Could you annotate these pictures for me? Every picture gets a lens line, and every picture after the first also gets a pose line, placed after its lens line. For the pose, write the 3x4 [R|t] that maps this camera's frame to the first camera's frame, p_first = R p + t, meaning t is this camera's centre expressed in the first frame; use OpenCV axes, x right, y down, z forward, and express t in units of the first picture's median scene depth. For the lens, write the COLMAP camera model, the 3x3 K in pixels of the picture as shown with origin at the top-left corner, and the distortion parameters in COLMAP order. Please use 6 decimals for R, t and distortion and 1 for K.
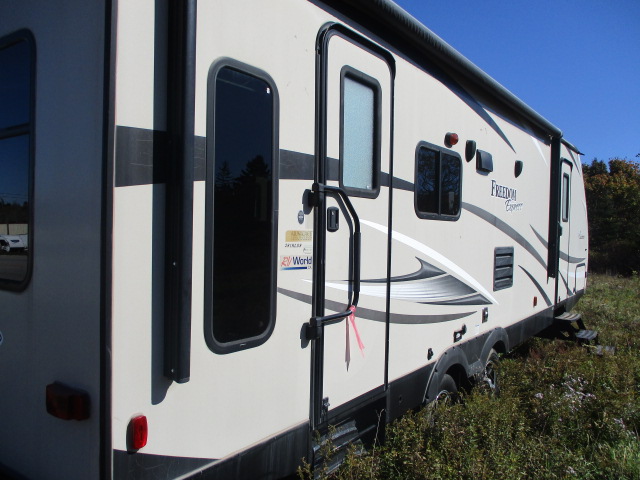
lens RADIAL K [[535.8, 0, 320.0], [0, 535.8, 240.0], [0, 0, 1]] dist [-0.028548, 0.000333]
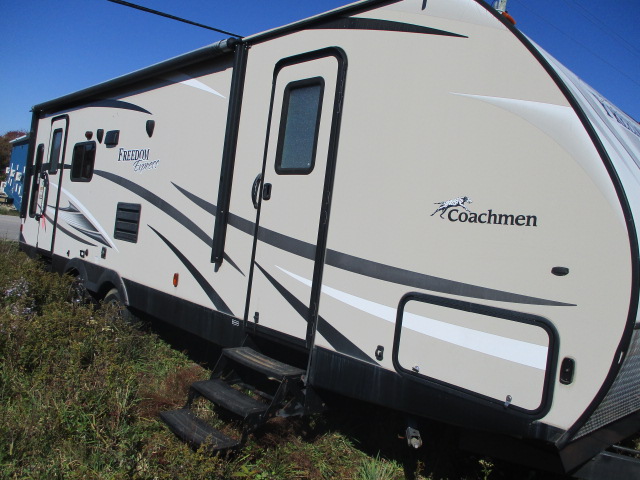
lens RADIAL K [[535.8, 0, 320.0], [0, 535.8, 240.0], [0, 0, 1]] dist [-0.028548, 0.000333]
pose [[-0.194276, -0.023656, -0.980662, 1.445944], [-0.133693, 0.991019, 0.002580, 0.035063], [0.971794, 0.131609, -0.195693, 1.716882]]
